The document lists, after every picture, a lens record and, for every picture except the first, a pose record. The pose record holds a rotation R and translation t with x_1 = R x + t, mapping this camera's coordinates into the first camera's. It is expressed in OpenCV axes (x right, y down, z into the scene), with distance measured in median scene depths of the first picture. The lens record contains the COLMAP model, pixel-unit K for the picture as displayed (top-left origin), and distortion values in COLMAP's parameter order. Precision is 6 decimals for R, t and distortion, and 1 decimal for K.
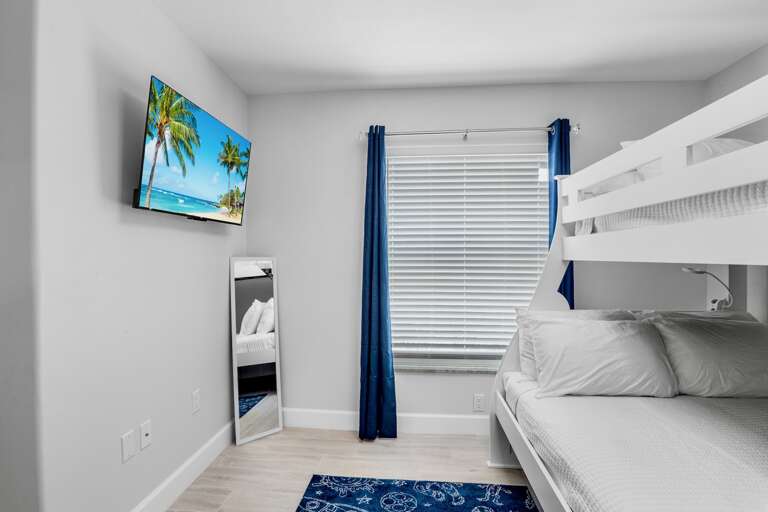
lens RADIAL K [[376.9, 0, 385.5], [0, 376.9, 250.8], [0, 0, 1]] dist [-0.019667, -0.000169]
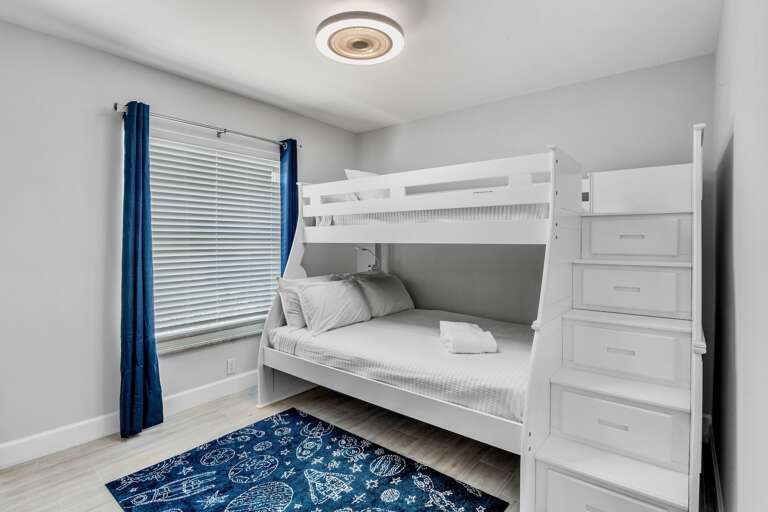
lens RADIAL K [[377.3, 0, 378.5], [0, 377.3, 236.2], [0, 0, 1]] dist [-0.021475, -0.000127]
pose [[0.563420, 0.007831, 0.826134, -0.517139], [-0.010565, 0.999942, -0.002273, -0.000114], [-0.826103, -0.007448, 0.563469, -0.031059]]
